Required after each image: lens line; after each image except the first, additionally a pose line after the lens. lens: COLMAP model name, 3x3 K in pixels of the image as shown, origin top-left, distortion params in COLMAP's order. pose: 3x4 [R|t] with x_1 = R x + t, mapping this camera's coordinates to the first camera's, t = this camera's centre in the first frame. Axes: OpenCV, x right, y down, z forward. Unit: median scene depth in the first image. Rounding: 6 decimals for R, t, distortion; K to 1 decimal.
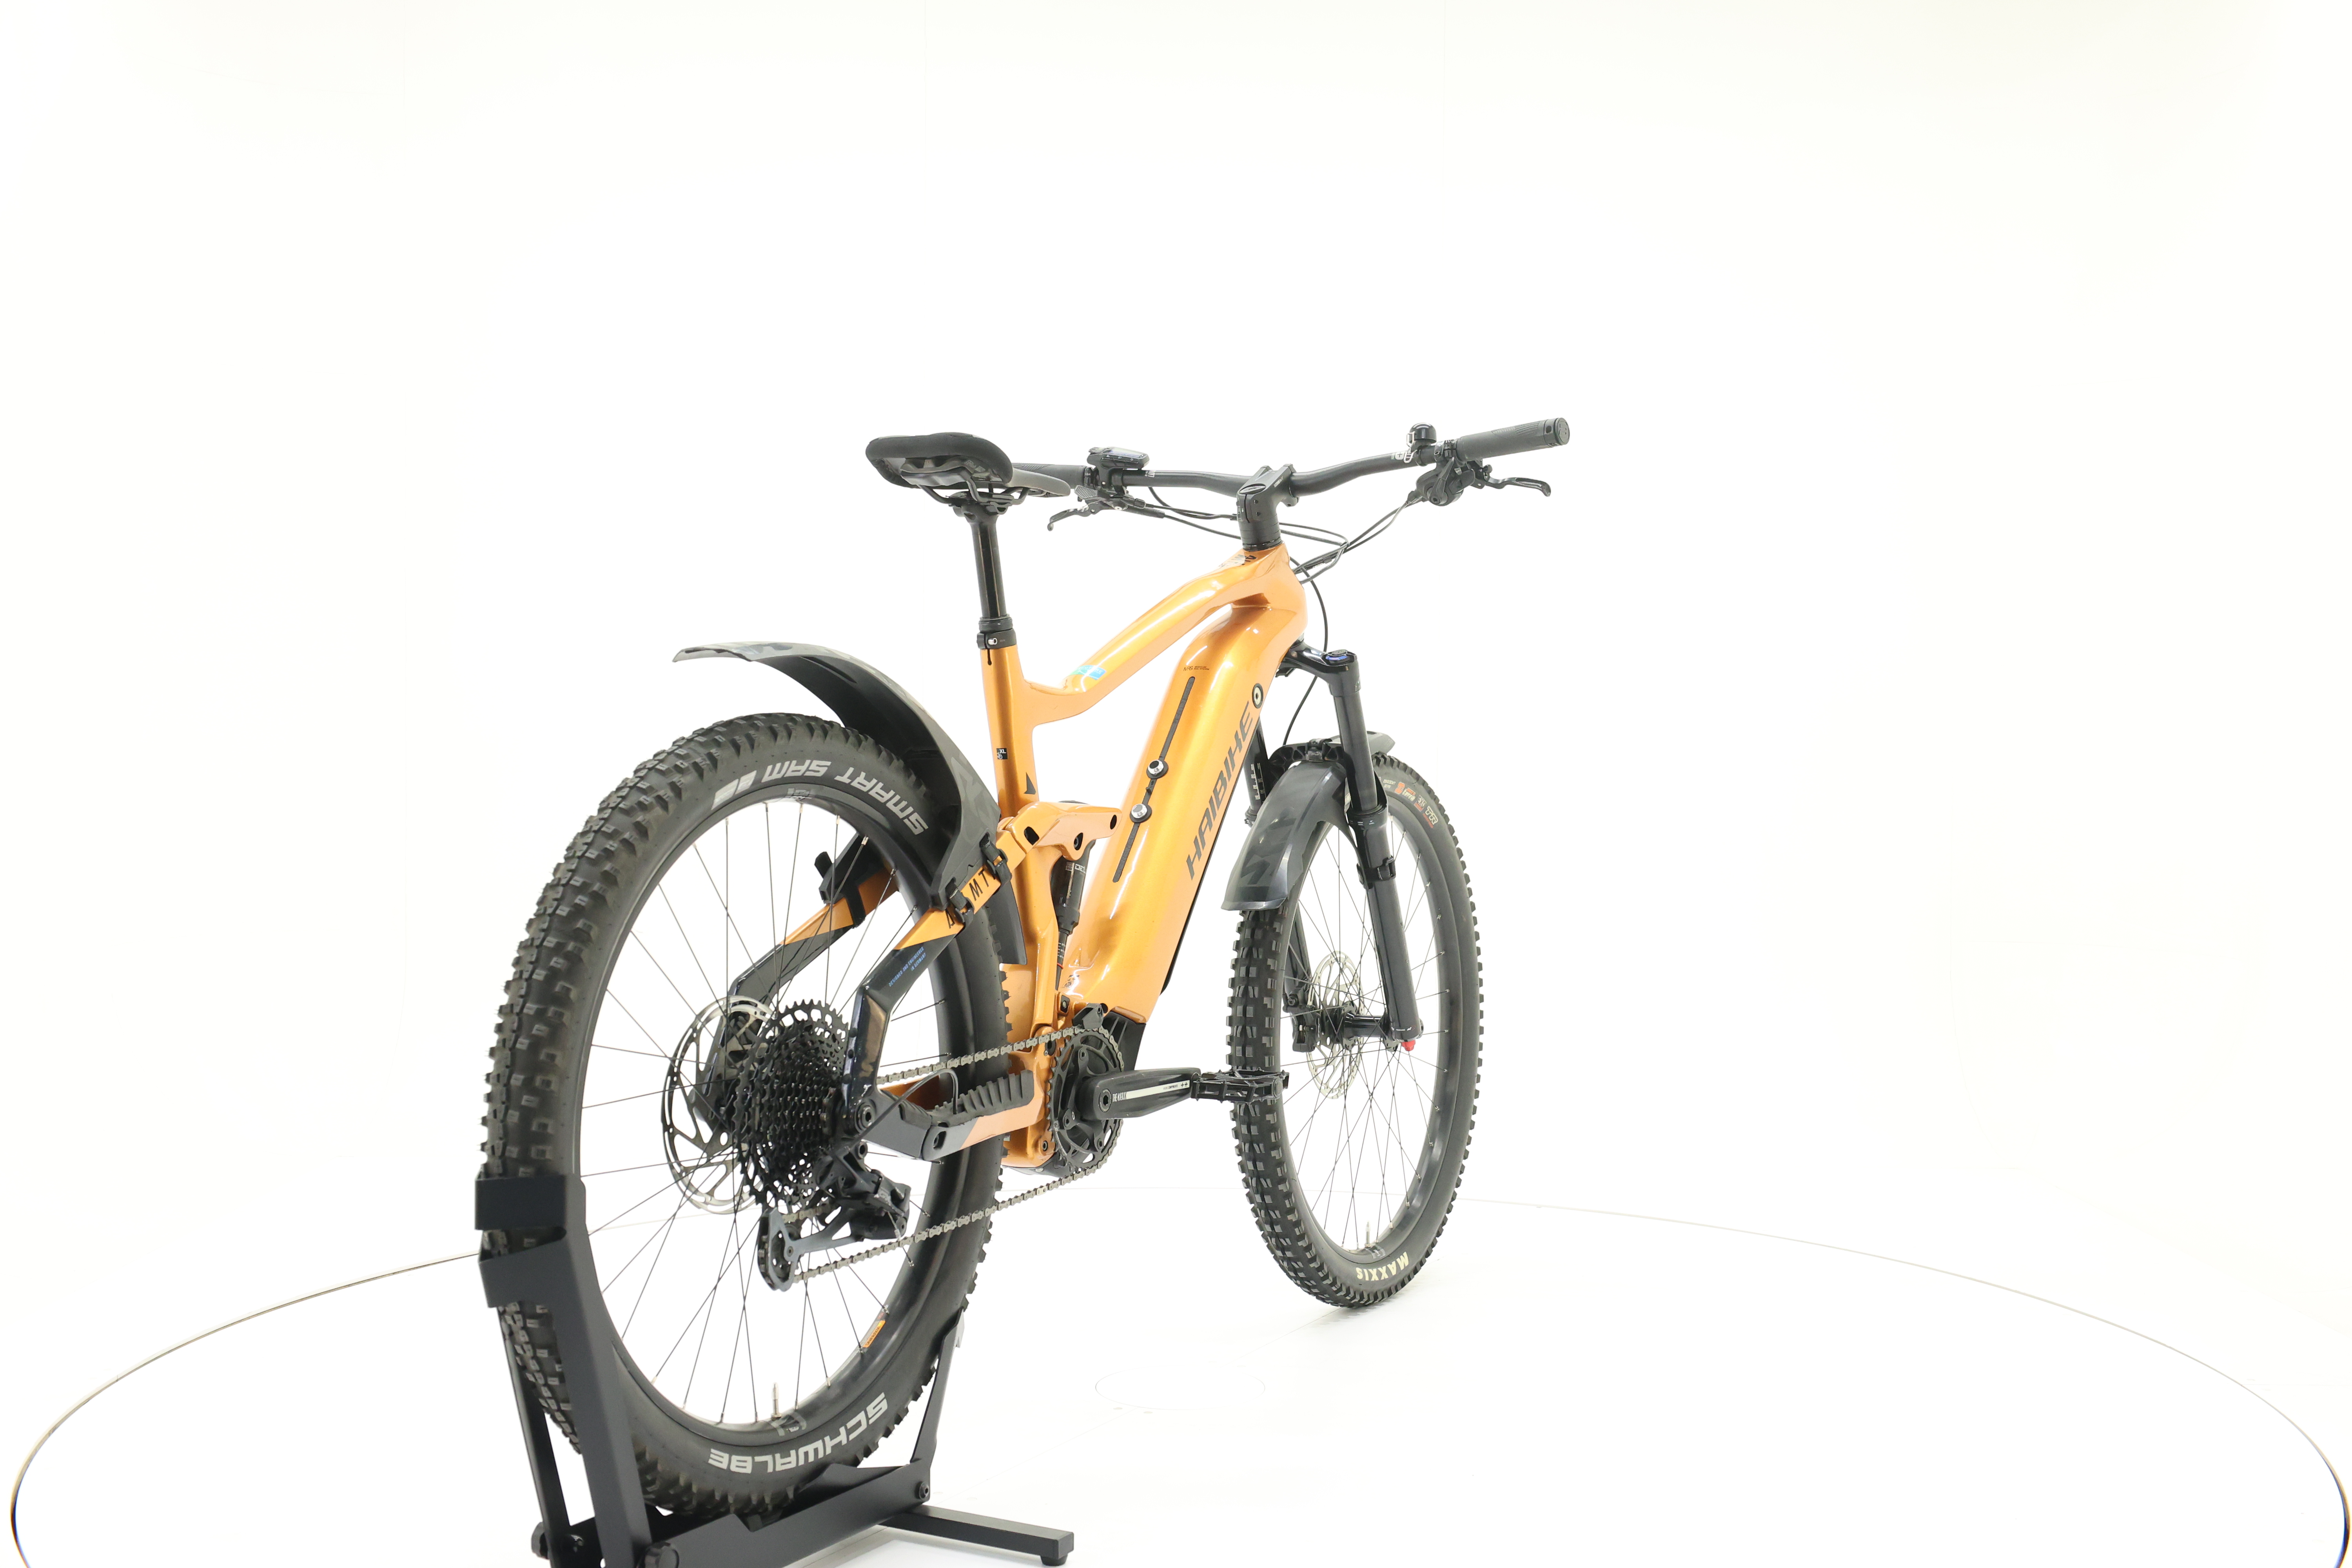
lens RADIAL K [[2530.4, 0, 1176.7], [0, 2530.4, 776.3], [0, 0, 1]] dist [0.000831, 0.000000]
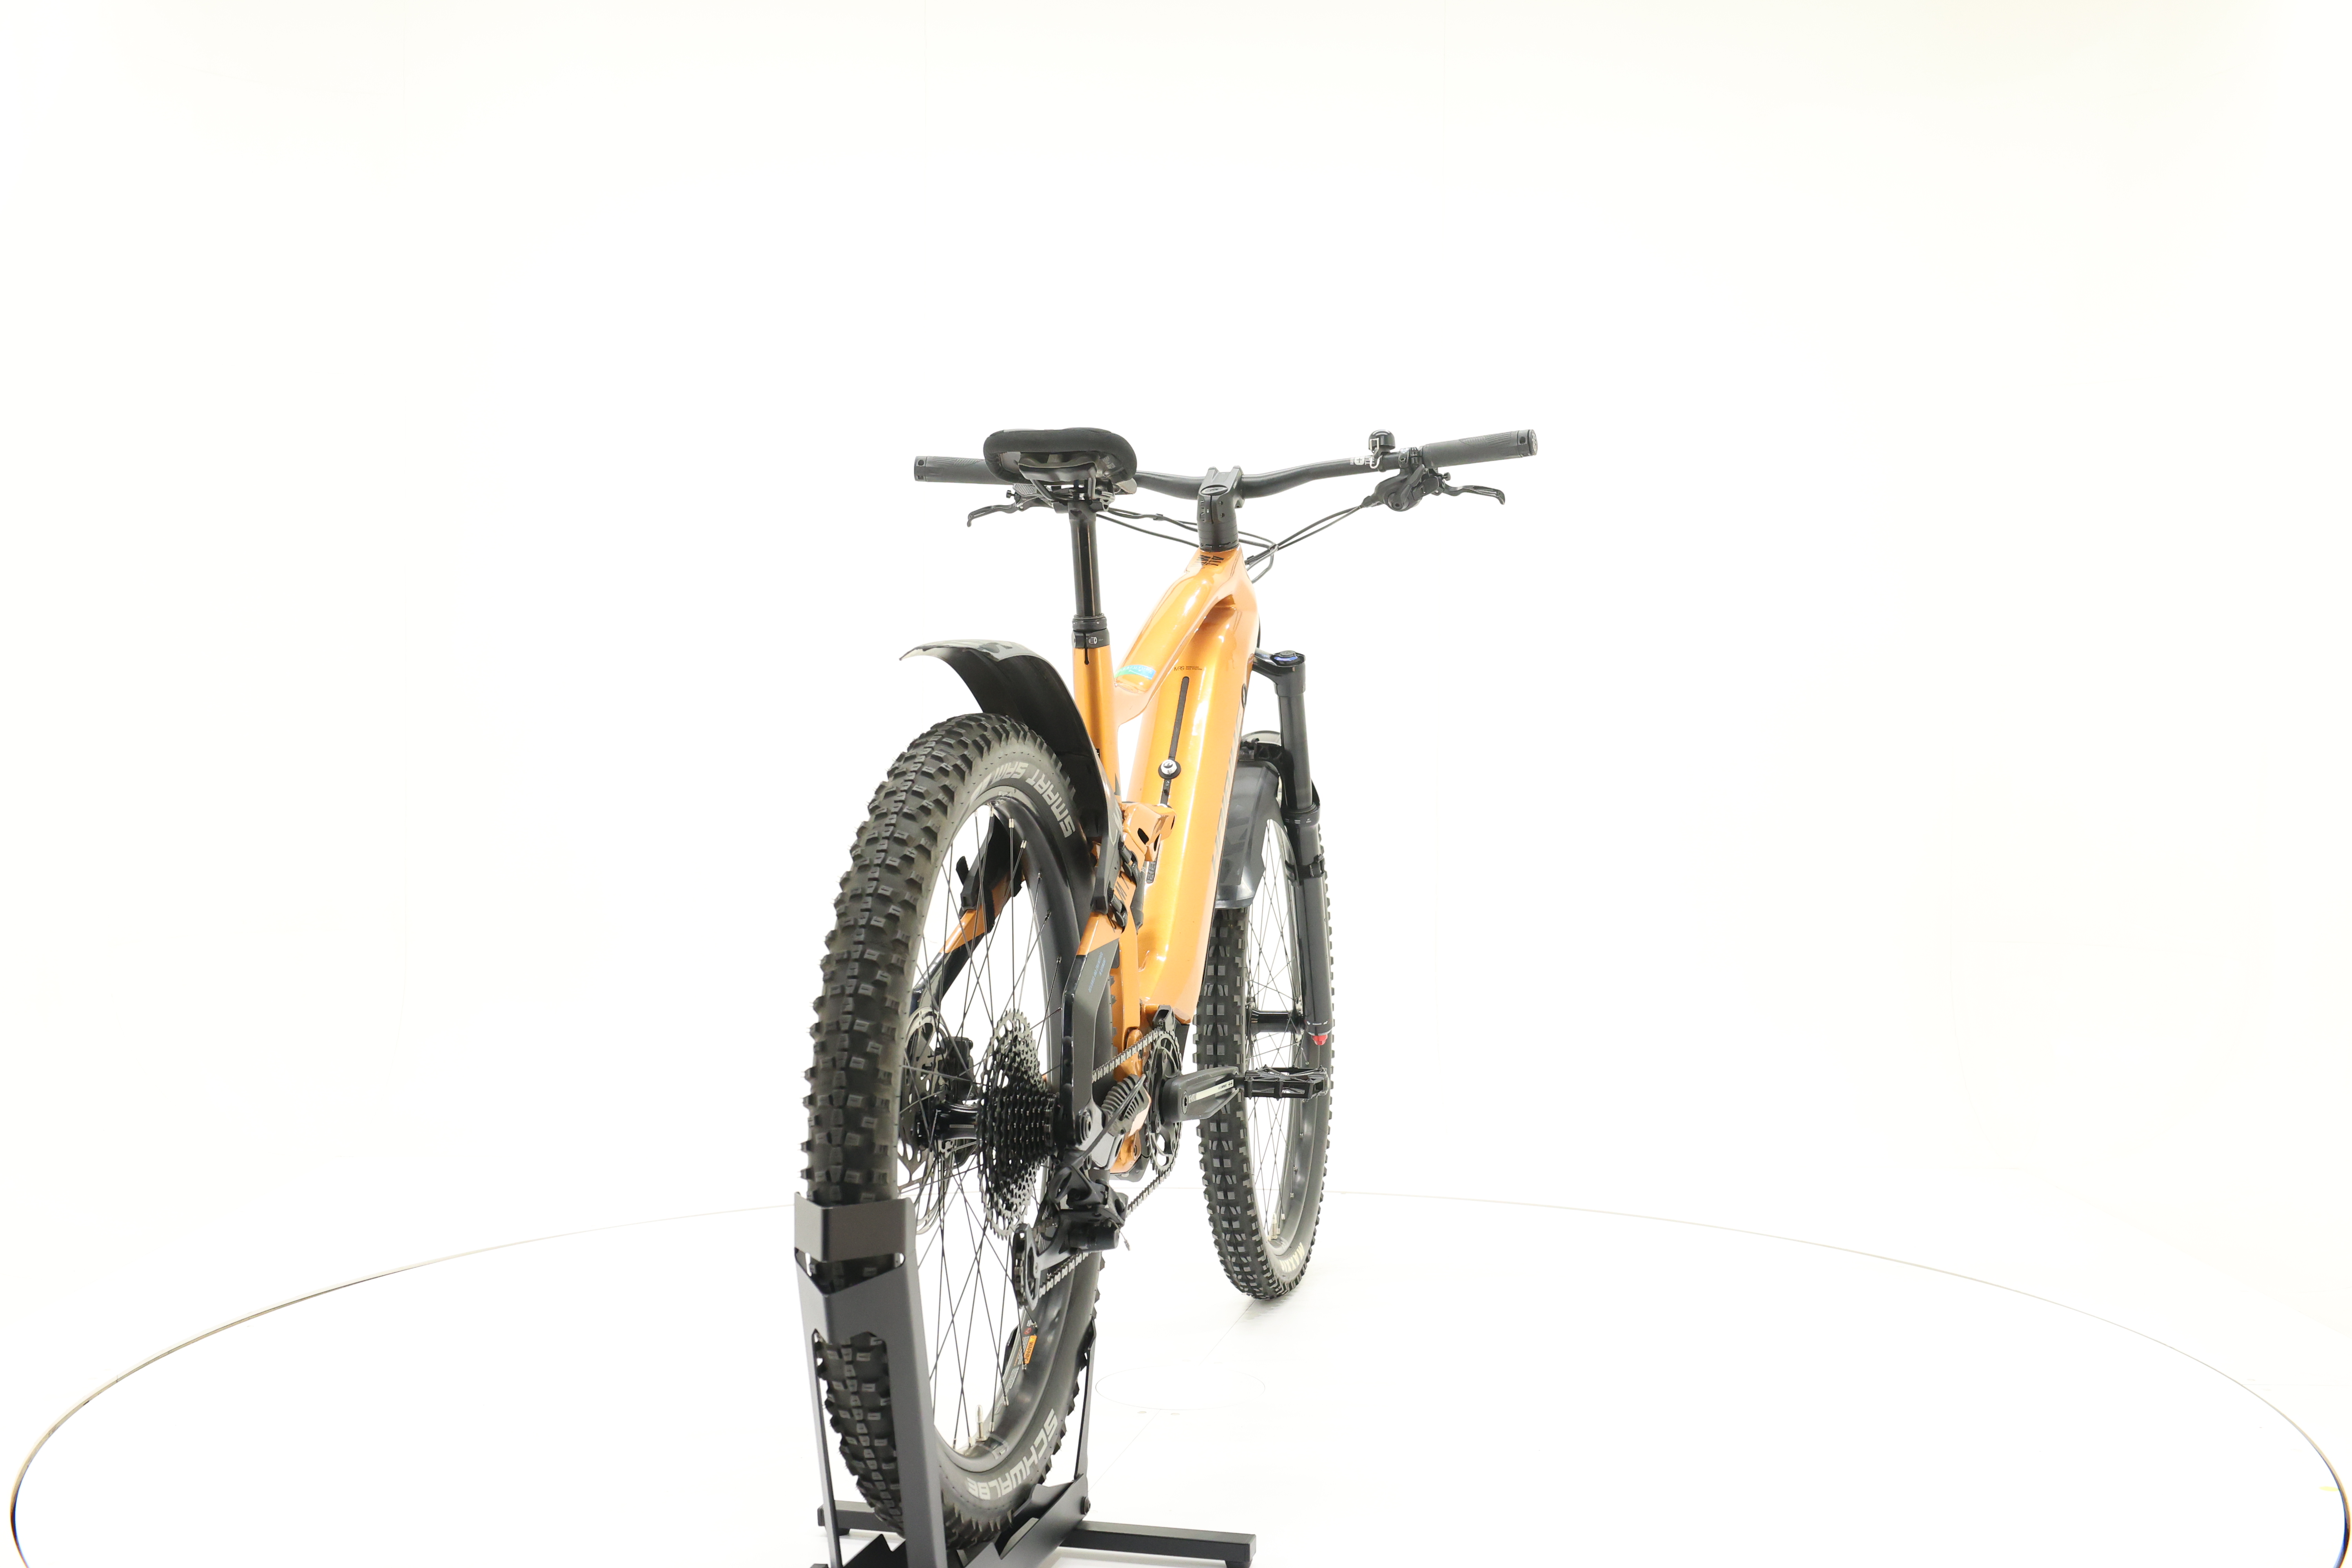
lens RADIAL K [[2530.4, 0, 1182.0], [0, 2530.4, 779.7], [0, 0, 1]] dist [0.000831, 0.000000]
pose [[0.964275, -0.005685, 0.264841, -0.287121], [0.005059, 0.999983, 0.003049, -0.001982], [-0.264853, -0.001600, 0.964287, 0.039257]]
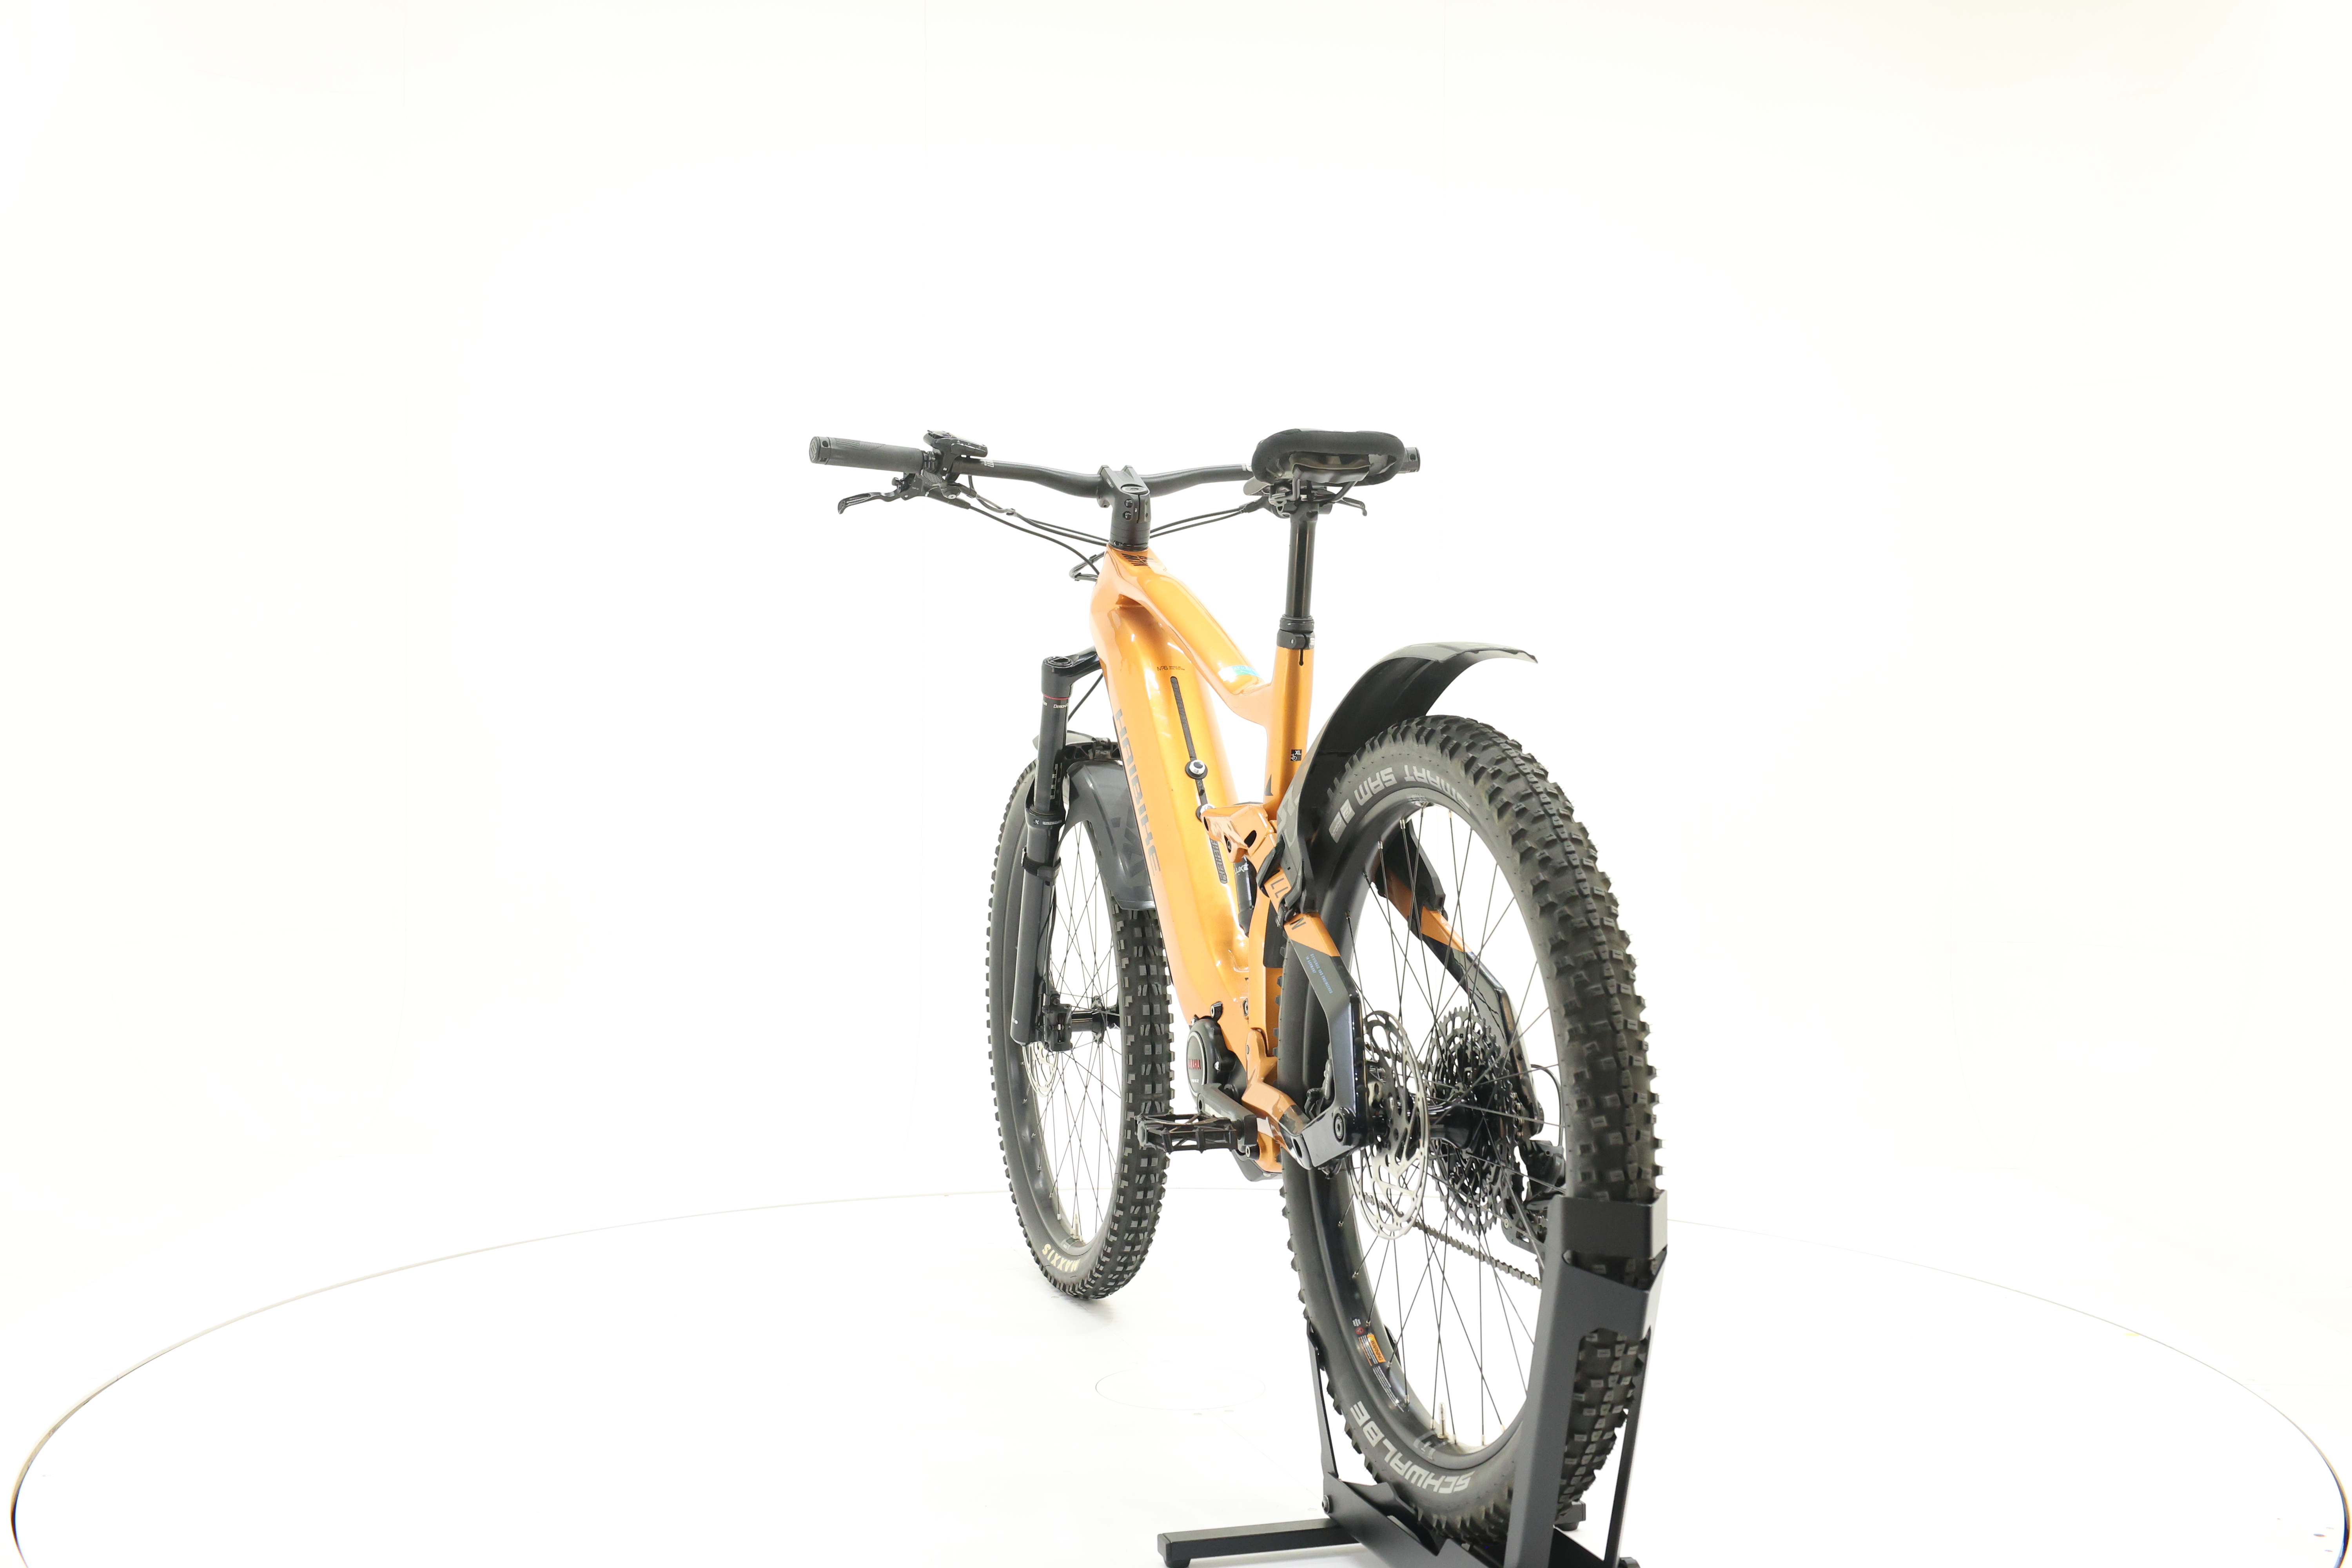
lens RADIAL K [[2530.4, 0, 1182.4], [0, 2530.4, 769.1], [0, 0, 1]] dist [0.000831, 0.000000]
pose [[0.694084, -0.013668, 0.719764, -0.784168], [0.013283, 0.999893, 0.006178, -0.009843], [-0.719771, 0.005272, 0.694191, 0.334615]]
